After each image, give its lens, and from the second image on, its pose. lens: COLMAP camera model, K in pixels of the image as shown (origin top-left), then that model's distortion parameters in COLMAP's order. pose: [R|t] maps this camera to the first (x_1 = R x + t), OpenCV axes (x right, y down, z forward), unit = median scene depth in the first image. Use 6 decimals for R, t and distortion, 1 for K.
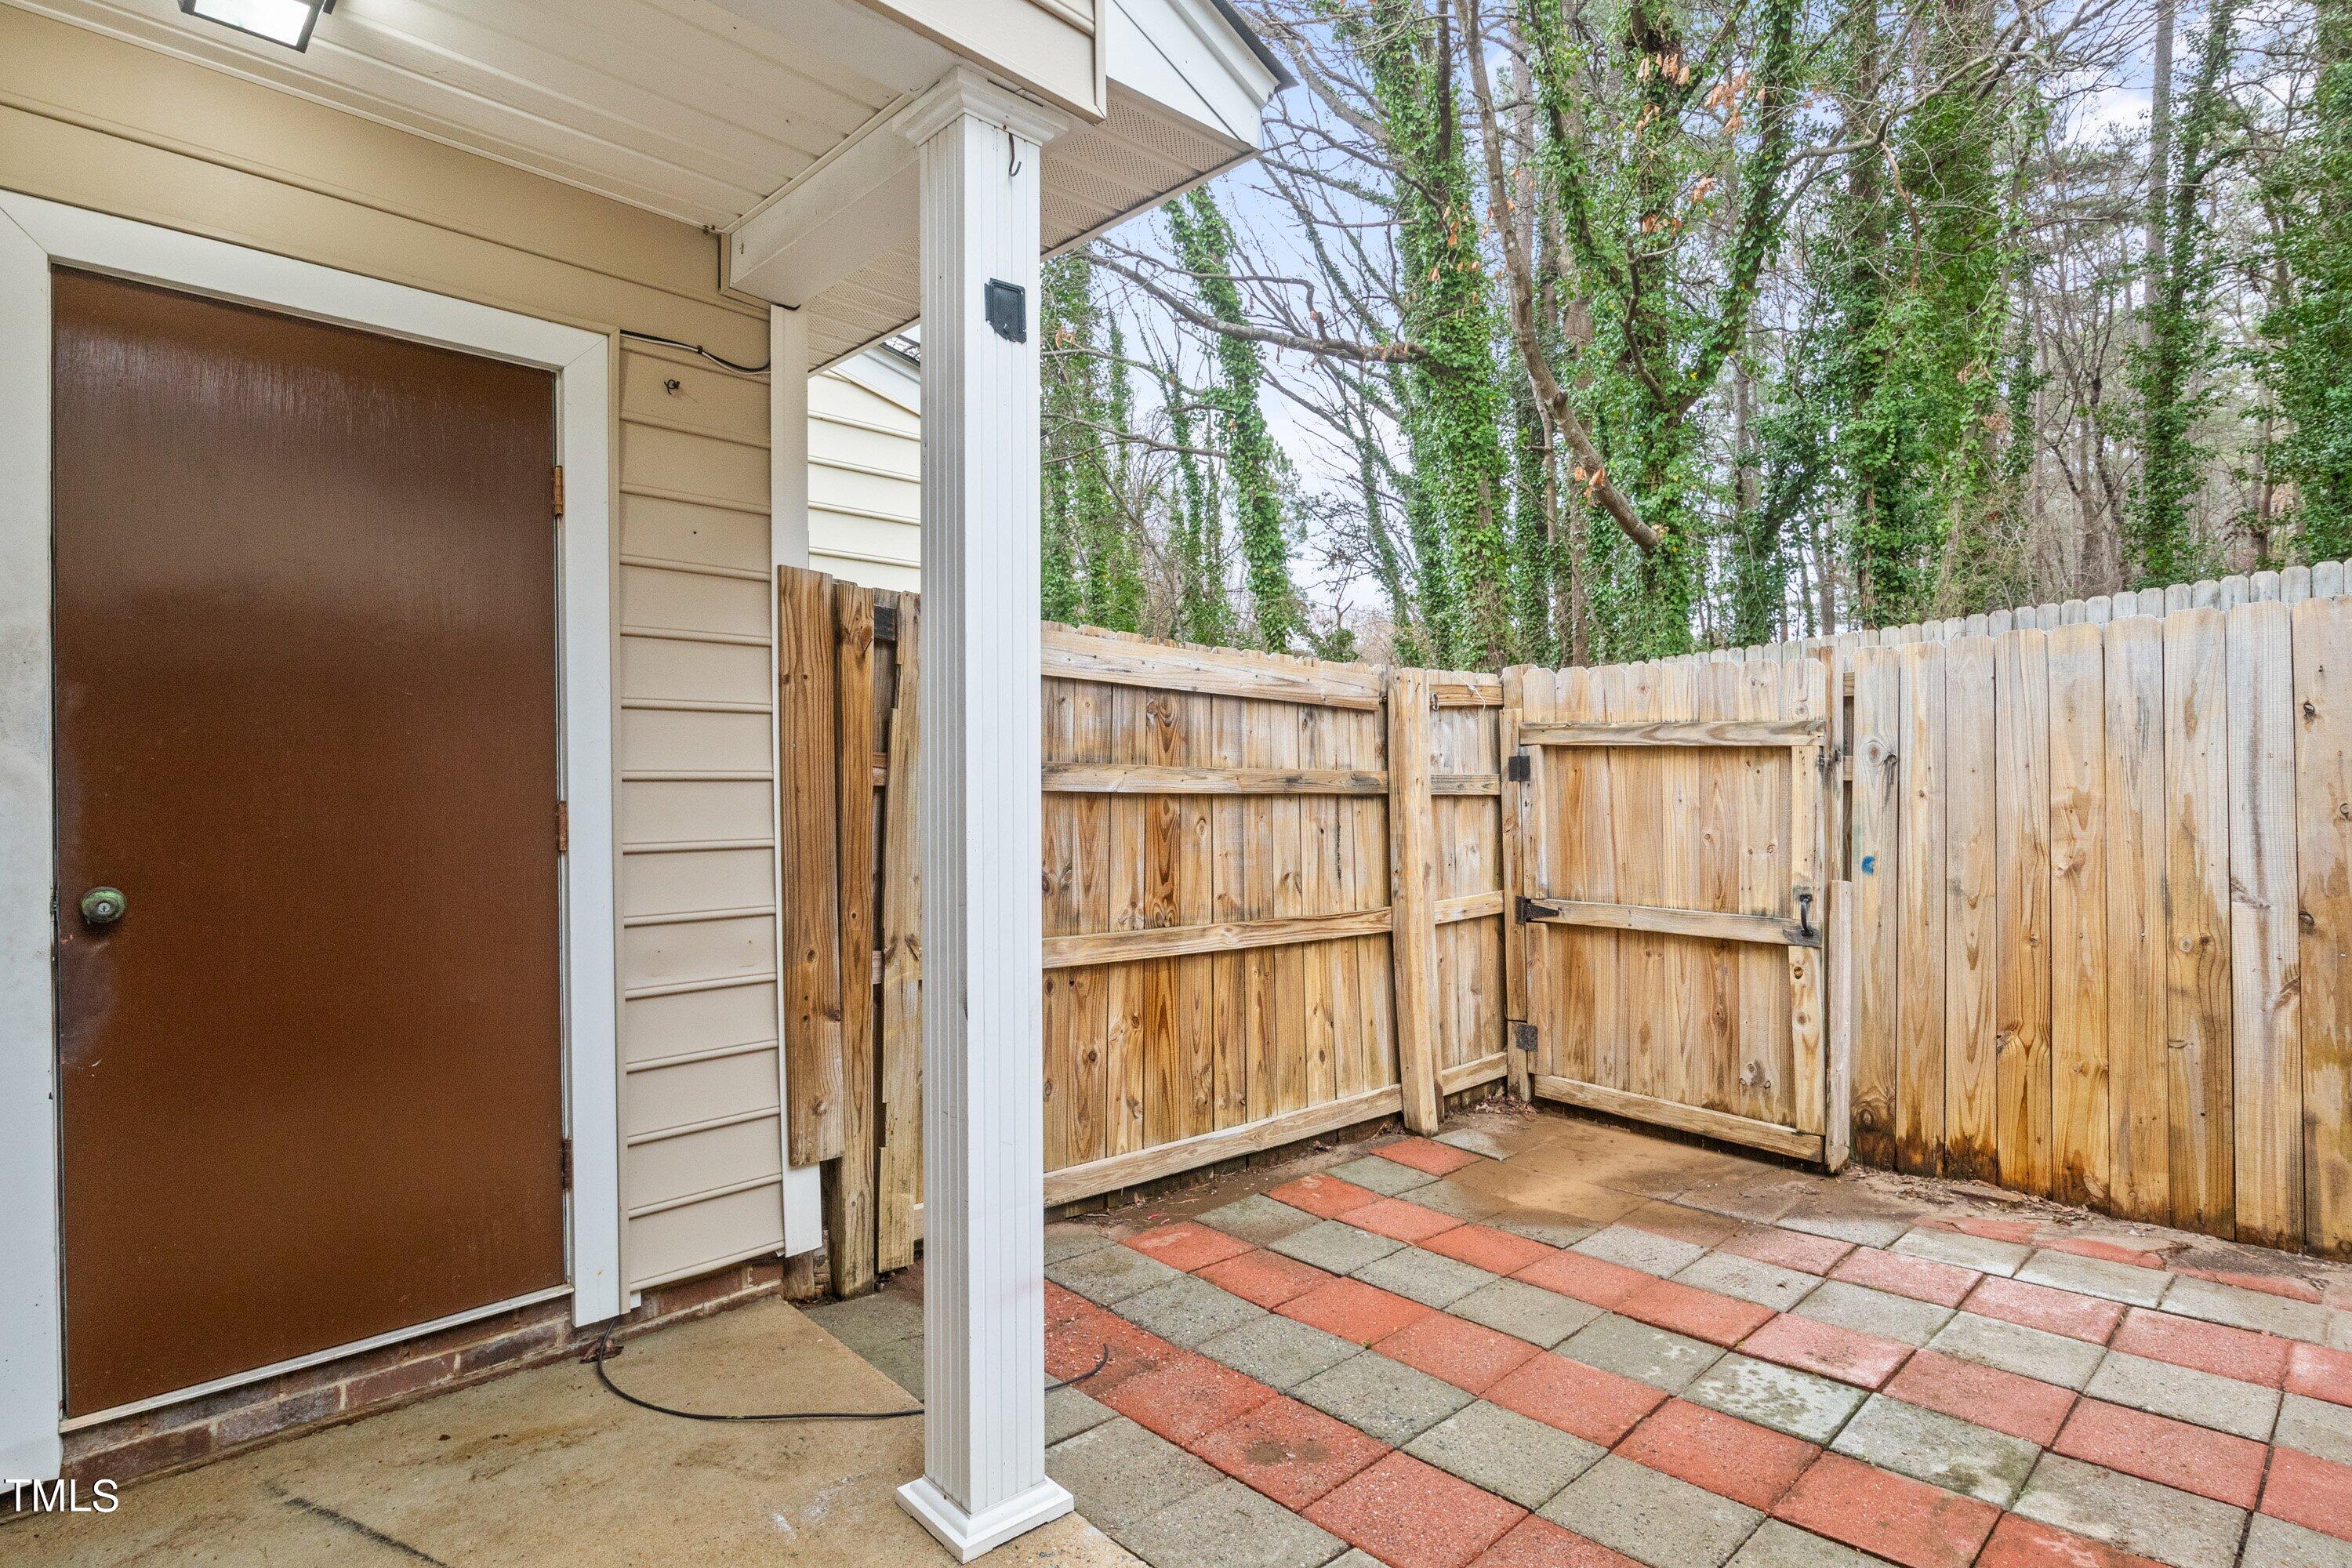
lens RADIAL K [[1190.7, 0, 1182.6], [0, 1190.7, 782.3], [0, 0, 1]] dist [-0.011411, 0.000629]
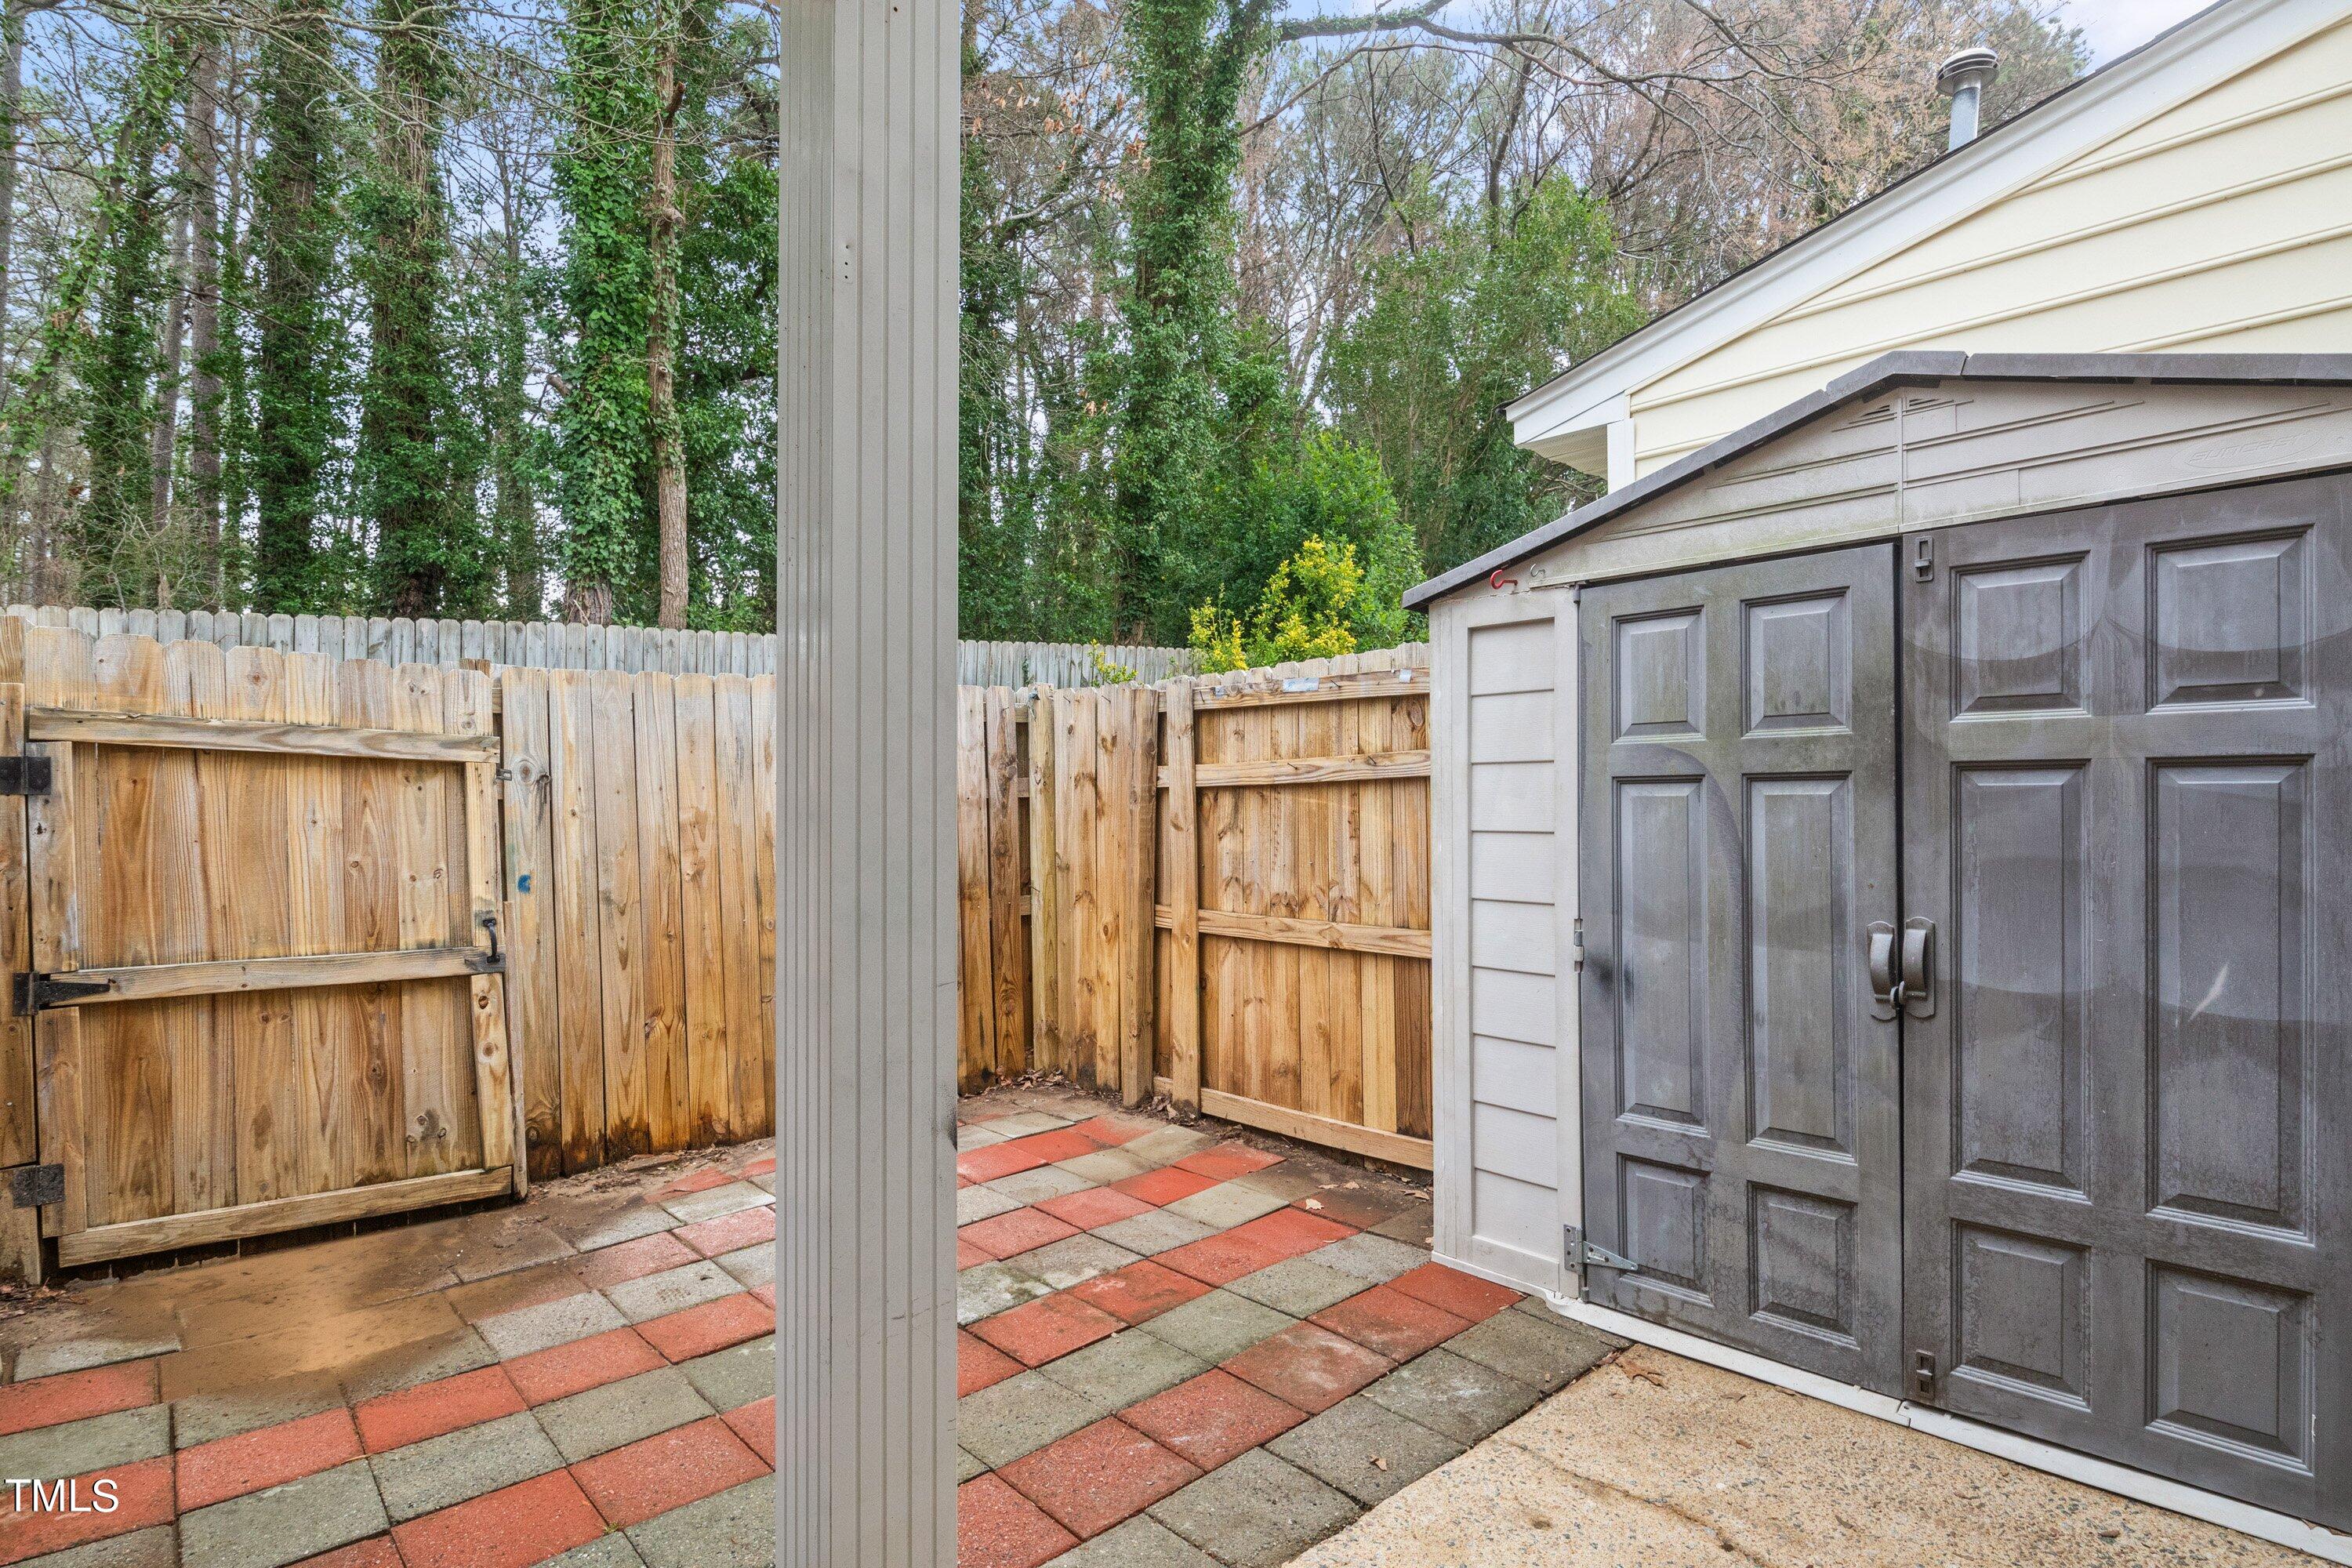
lens RADIAL K [[1190.7, 0, 1191.2], [0, 1190.7, 797.7], [0, 0, 1]] dist [-0.011411, 0.000629]
pose [[0.014656, 0.008914, 0.999853, -0.440932], [-0.005653, 0.999945, -0.008832, 0.002667], [-0.999877, -0.005523, 0.014706, 0.443890]]
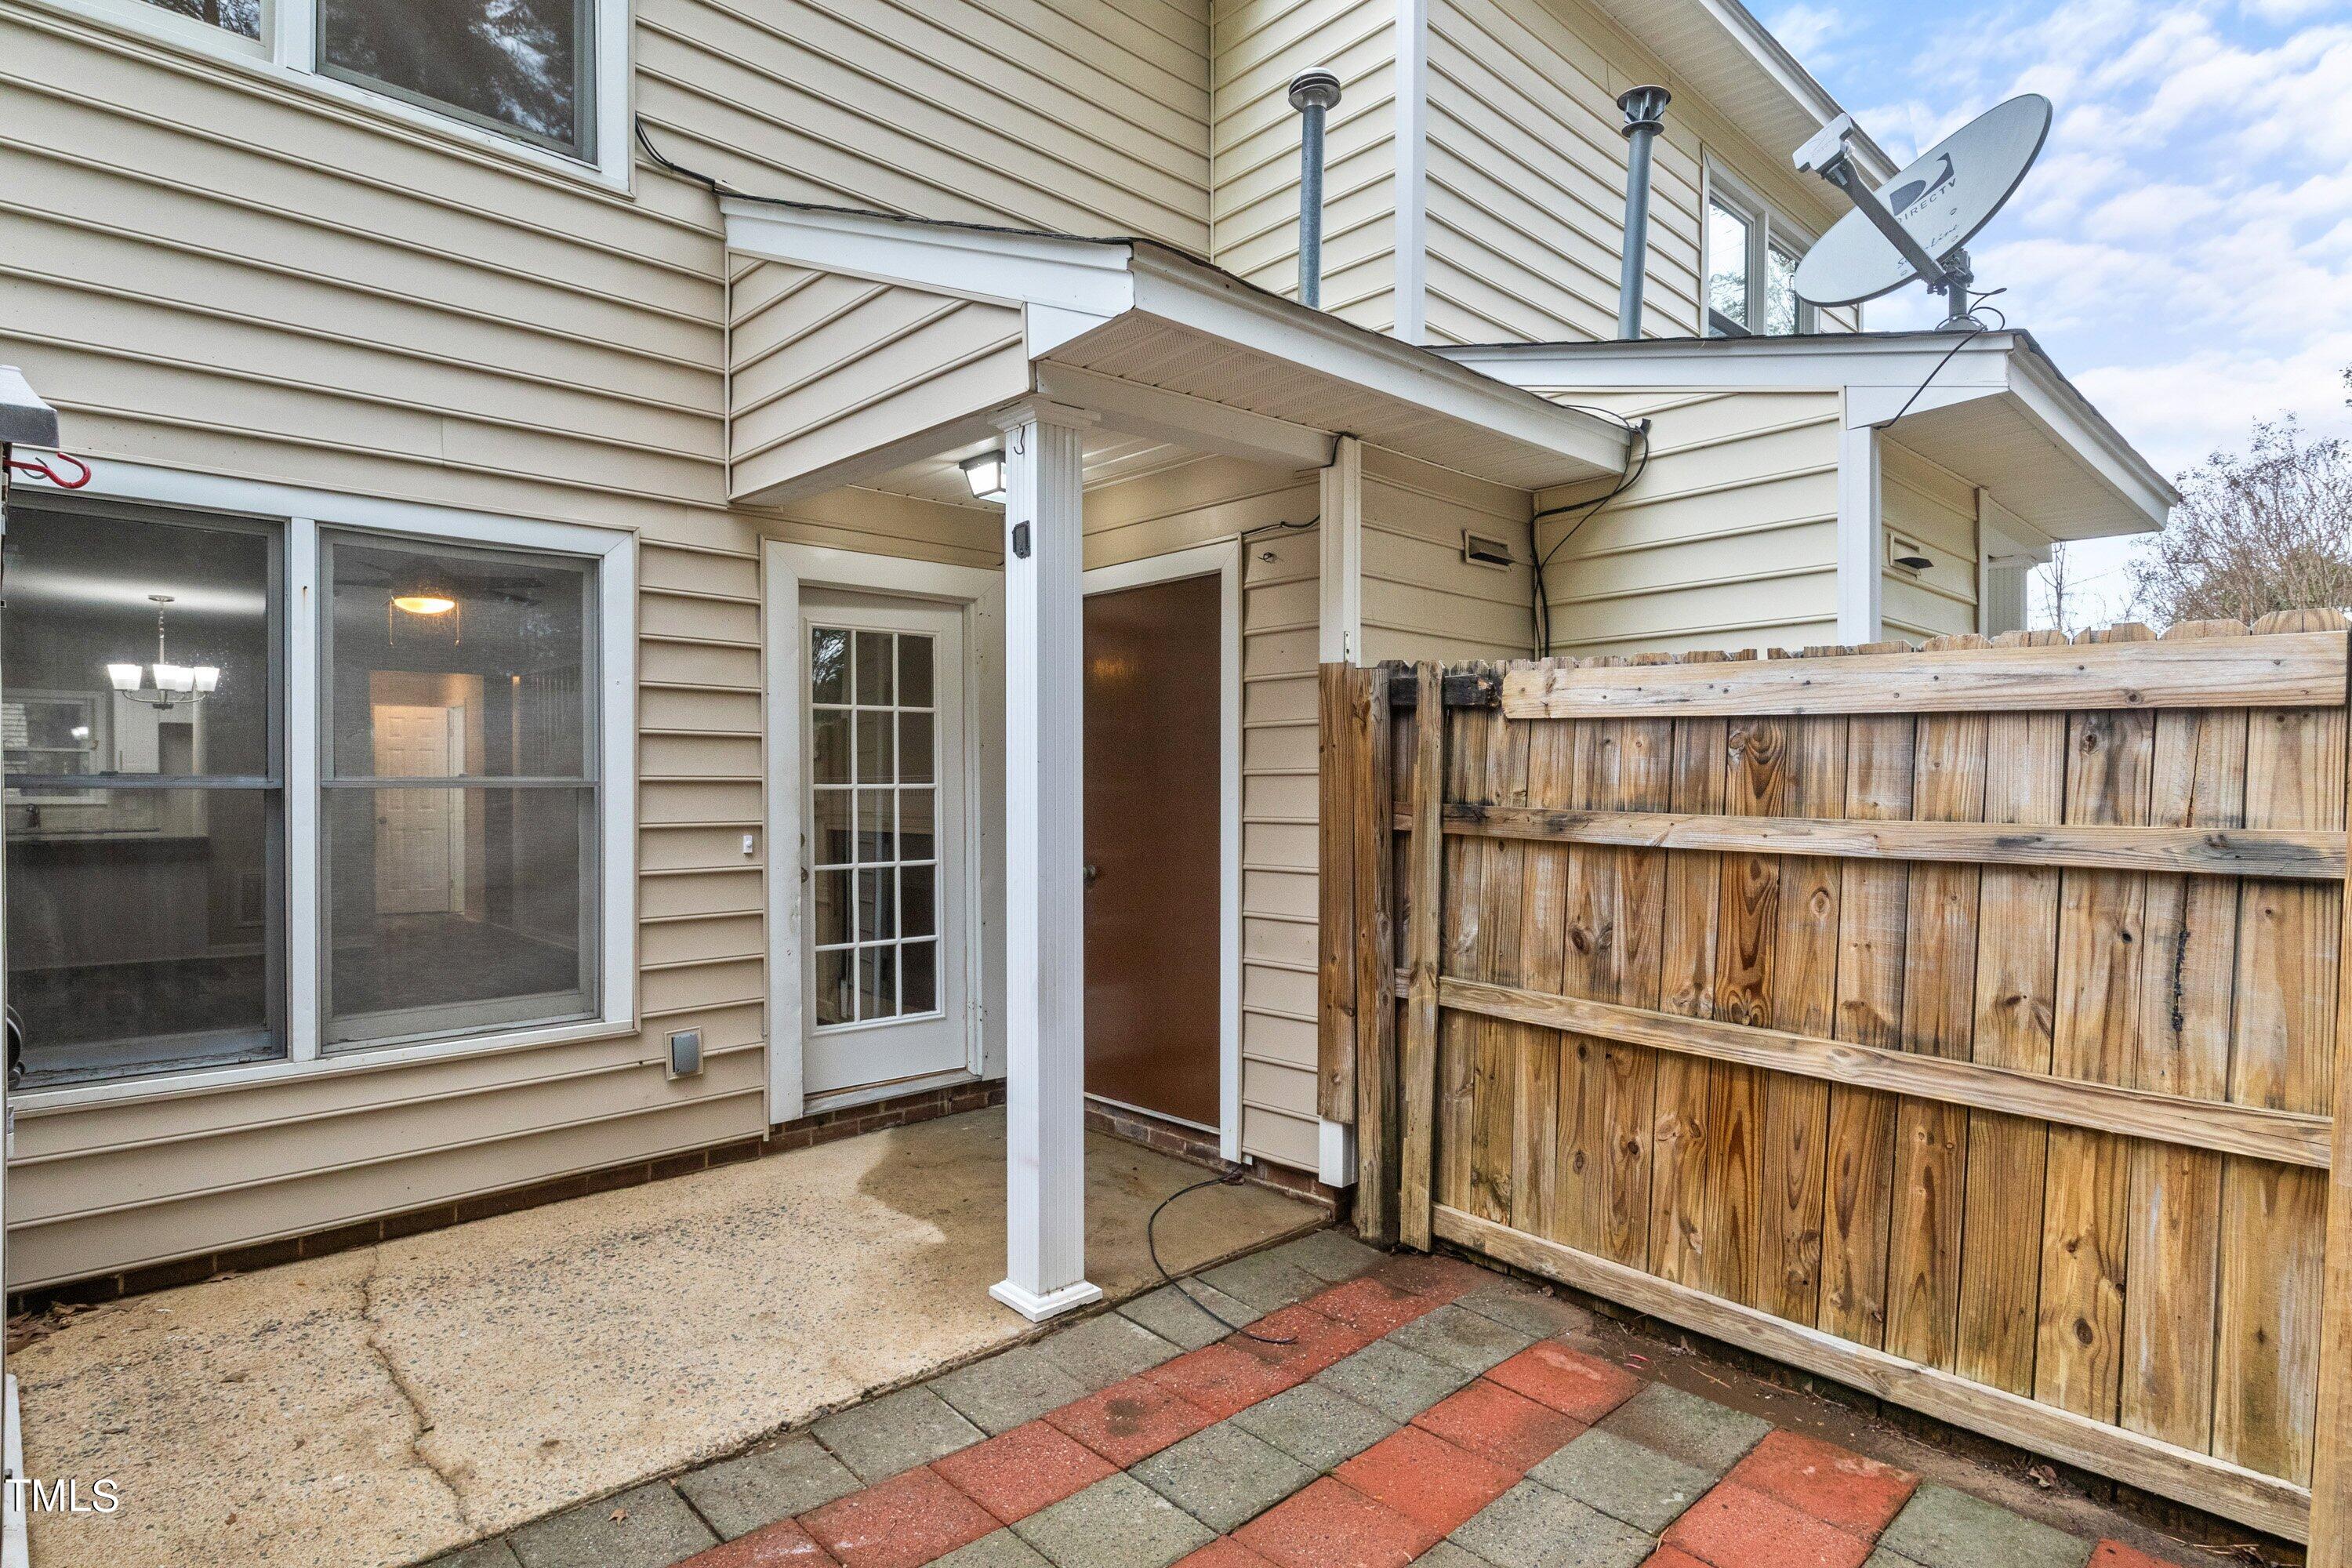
lens RADIAL K [[1190.7, 0, 1175.5], [0, 1190.7, 777.2], [0, 0, 1]] dist [-0.011411, 0.000629]
pose [[0.000691, -0.004616, -0.999989, 0.766494], [0.004082, 0.999981, -0.004613, -0.037923], [0.999991, -0.004079, 0.000709, 0.638593]]
